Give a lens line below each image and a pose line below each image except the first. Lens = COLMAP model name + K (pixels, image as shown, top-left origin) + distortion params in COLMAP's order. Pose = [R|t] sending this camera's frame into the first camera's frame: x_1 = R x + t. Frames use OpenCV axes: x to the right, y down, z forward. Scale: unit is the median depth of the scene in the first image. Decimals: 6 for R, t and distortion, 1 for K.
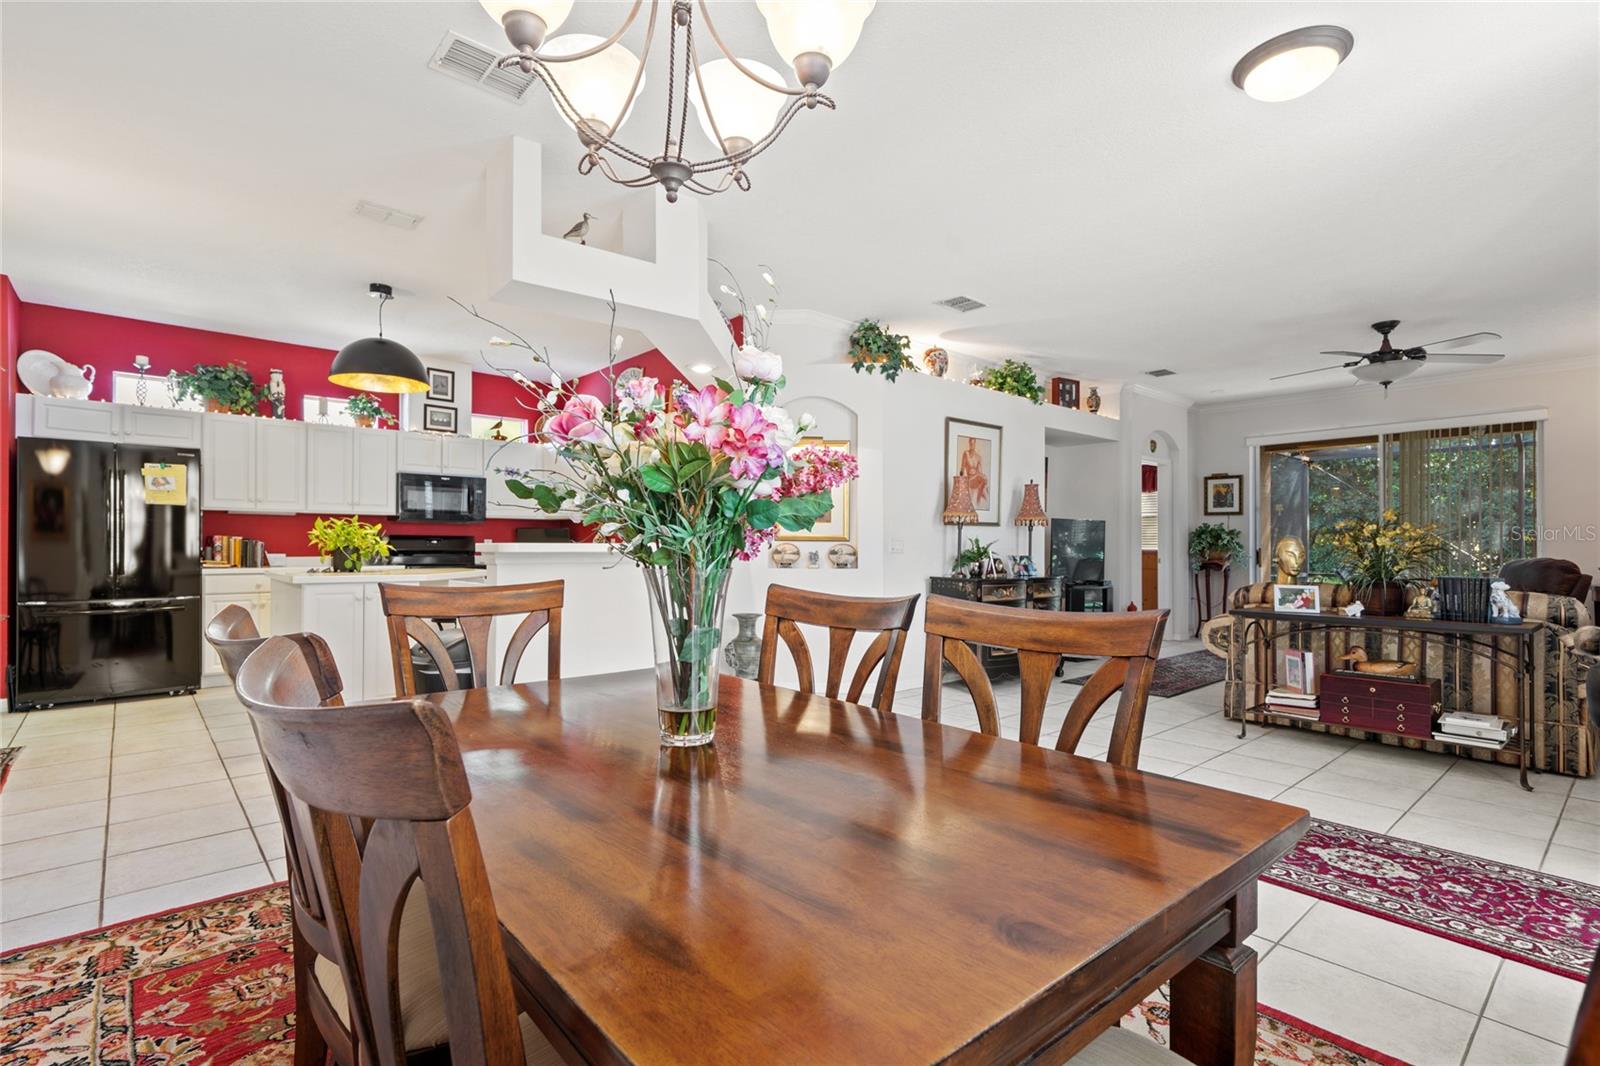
lens RADIAL K [[747.4, 0, 796.4], [0, 747.4, 540.1], [0, 0, 1]] dist [0.011224, 0.000633]
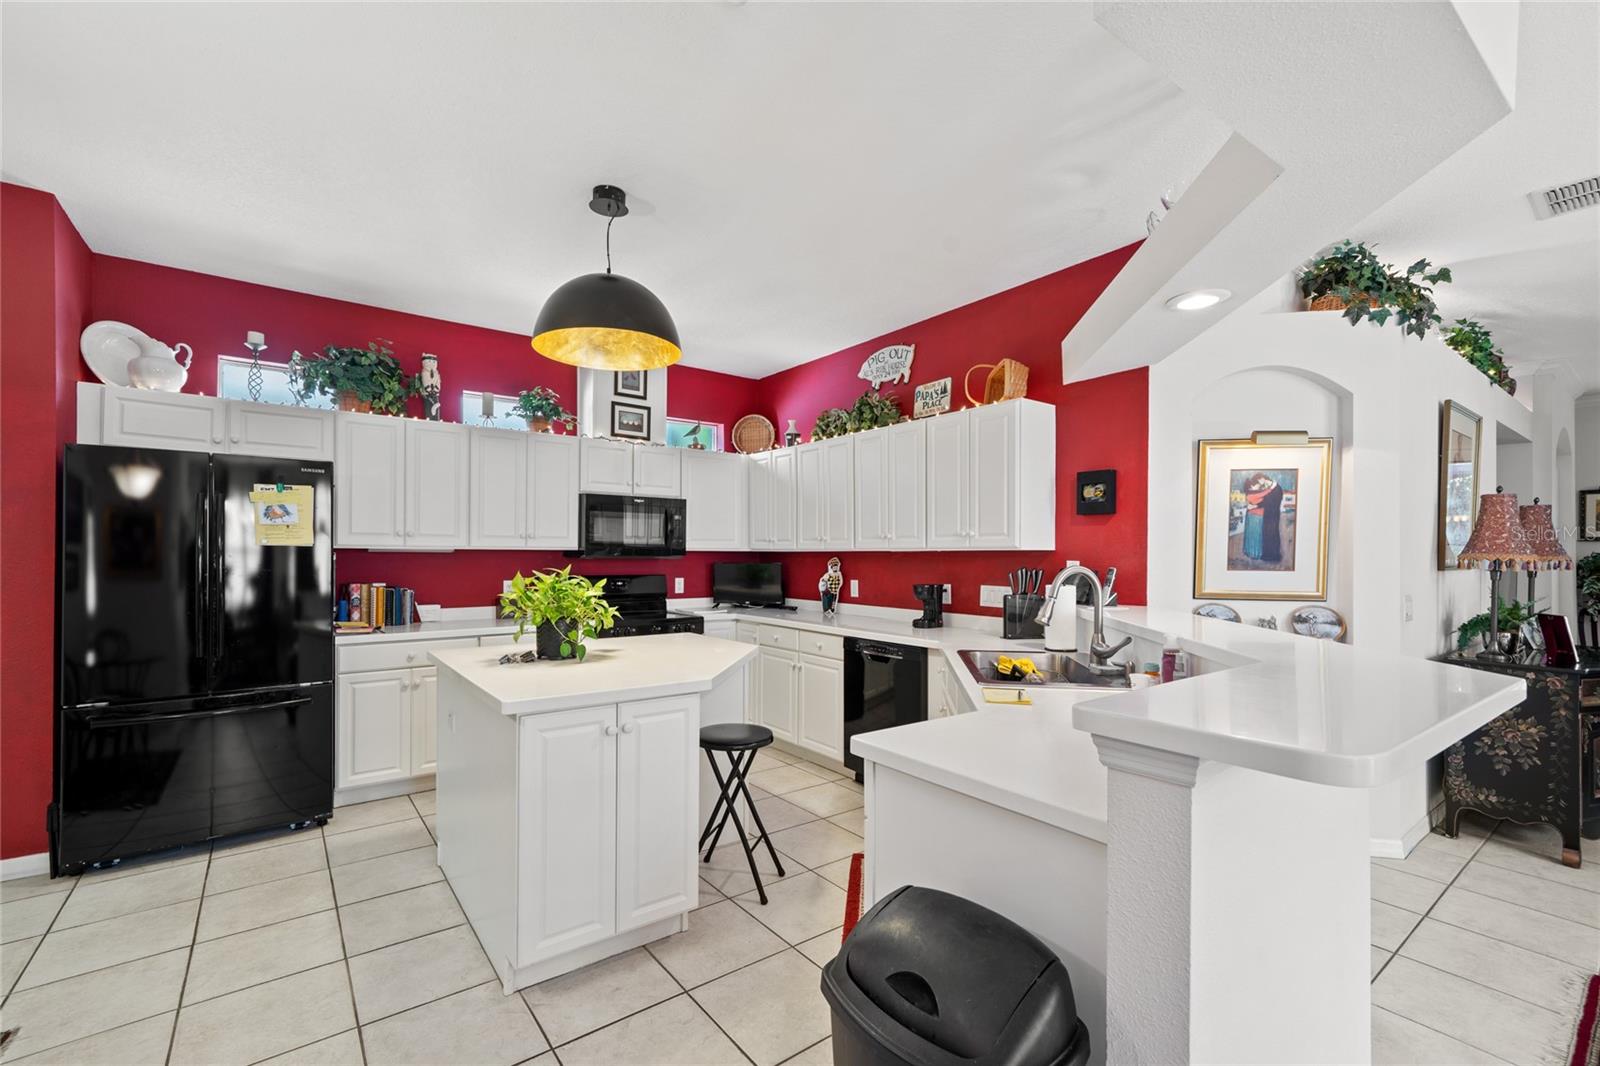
lens RADIAL K [[691.4, 0, 800.2], [0, 691.4, 549.6], [0, 0, 1]] dist [0.004415, 0.000833]
pose [[0.997305, -0.000242, -0.073368, -0.300693], [0.000278, 1.000000, 0.000475, -0.038947], [0.073368, -0.000494, 0.997305, 0.376657]]
